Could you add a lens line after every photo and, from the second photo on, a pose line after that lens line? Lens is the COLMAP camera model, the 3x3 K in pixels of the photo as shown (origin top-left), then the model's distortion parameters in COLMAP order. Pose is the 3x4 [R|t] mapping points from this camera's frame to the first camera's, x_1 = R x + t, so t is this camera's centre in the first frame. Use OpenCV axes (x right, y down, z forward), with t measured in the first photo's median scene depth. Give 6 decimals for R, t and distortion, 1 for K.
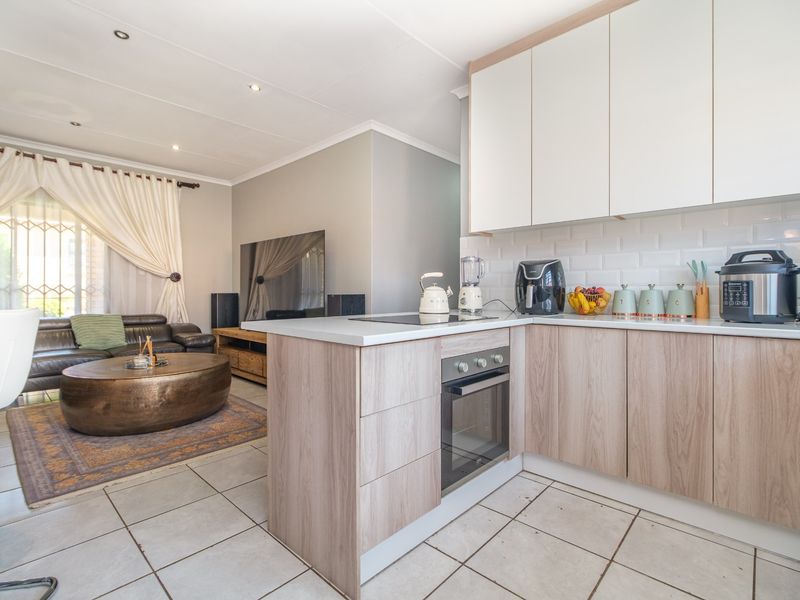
lens RADIAL K [[394.9, 0, 400.9], [0, 394.9, 294.1], [0, 0, 1]] dist [0.000085, -0.001026]
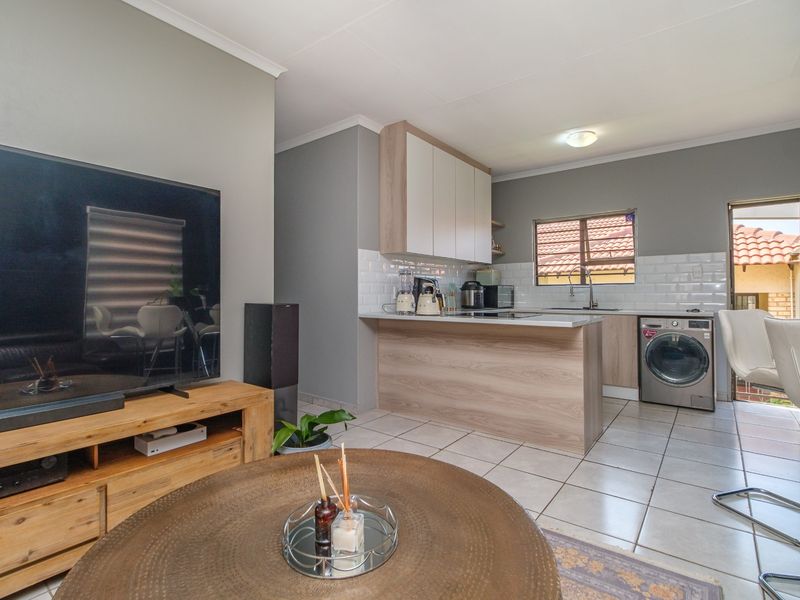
lens RADIAL K [[394.9, 0, 400.9], [0, 394.9, 294.1], [0, 0, 1]] dist [0.000085, -0.001026]
pose [[-0.088313, -0.000520, 0.996093, -1.056263], [0.006299, 0.999980, 0.001080, -0.018705], [-0.996073, 0.006369, -0.088308, 1.077890]]
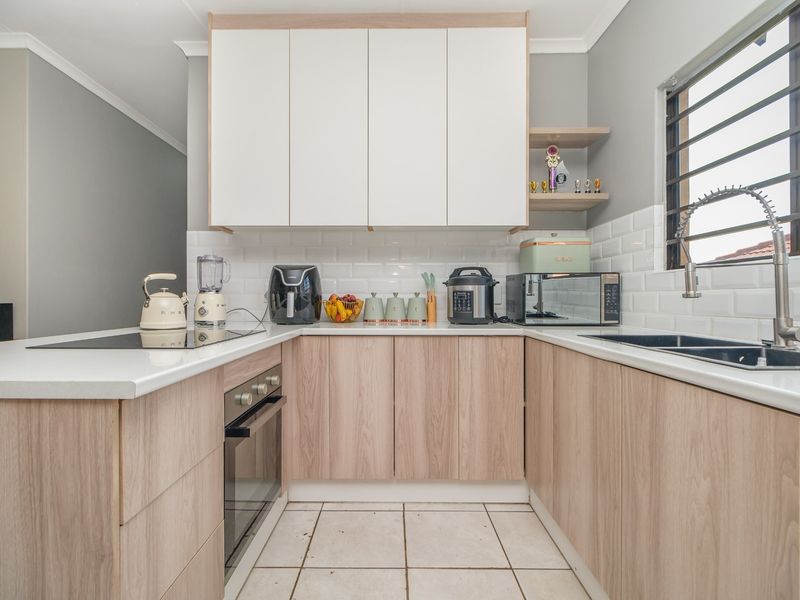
lens RADIAL K [[394.5, 0, 393.7], [0, 394.5, 300.7], [0, 0, 1]] dist [-0.003126, -0.000621]
pose [[0.735824, -0.002206, 0.677169, -0.086746], [0.003432, 0.999994, -0.000472, -0.001612], [-0.677164, 0.002671, 0.735827, 0.148684]]
